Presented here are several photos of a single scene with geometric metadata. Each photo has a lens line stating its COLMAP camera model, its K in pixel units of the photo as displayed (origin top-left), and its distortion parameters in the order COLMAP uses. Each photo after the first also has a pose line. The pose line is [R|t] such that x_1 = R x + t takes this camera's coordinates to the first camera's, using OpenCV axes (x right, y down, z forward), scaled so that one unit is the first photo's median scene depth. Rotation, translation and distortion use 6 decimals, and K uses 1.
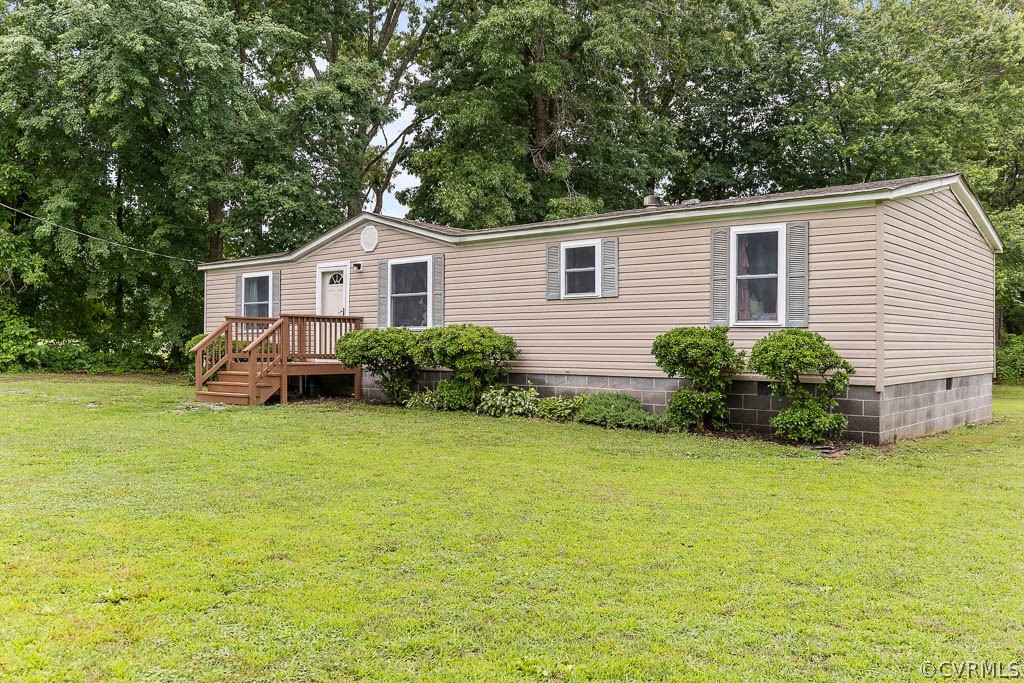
lens RADIAL K [[827.2, 0, 515.3], [0, 827.2, 337.7], [0, 0, 1]] dist [-0.018318, -0.003456]
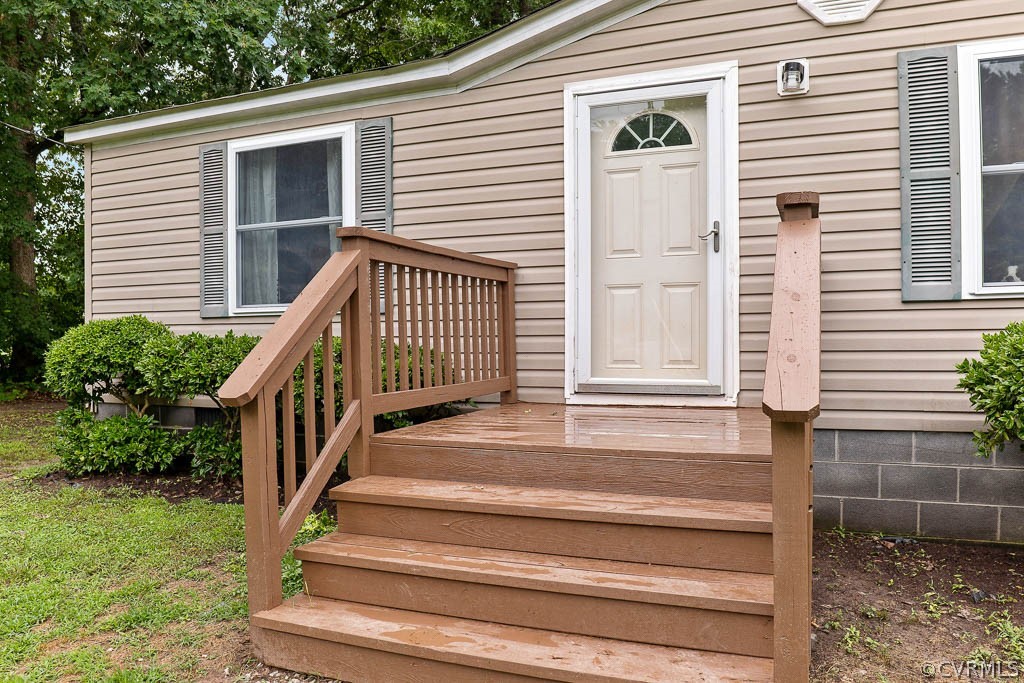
lens RADIAL K [[756.3, 0, 504.6], [0, 756.3, 347.3], [0, 0, 1]] dist [-0.063706, 0.000205]
pose [[0.956051, -0.010385, 0.293016, -0.430880], [0.006256, 0.999868, 0.015026, 0.004756], [-0.293133, -0.012533, 0.955989, 0.927588]]
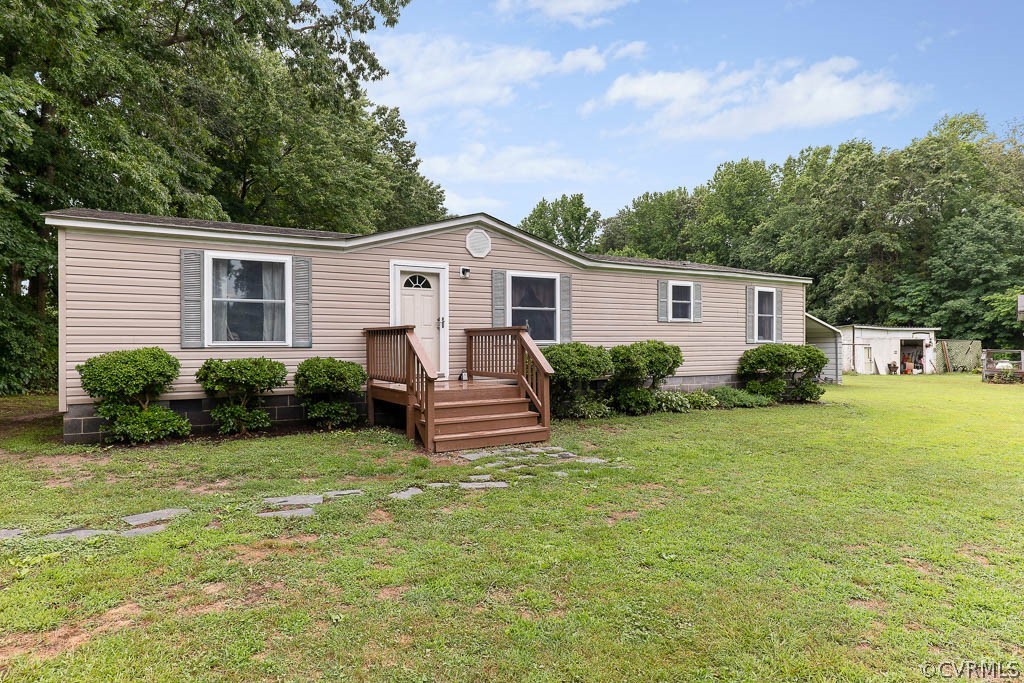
lens RADIAL K [[611.1, 0, 507.6], [0, 611.1, 339.8], [0, 0, 1]] dist [0.009703, 0.001913]
pose [[0.334437, 0.001030, 0.942417, -0.943433], [-0.001491, 0.999999, -0.000564, -0.015336], [-0.942417, -0.001217, 0.334438, 0.876103]]
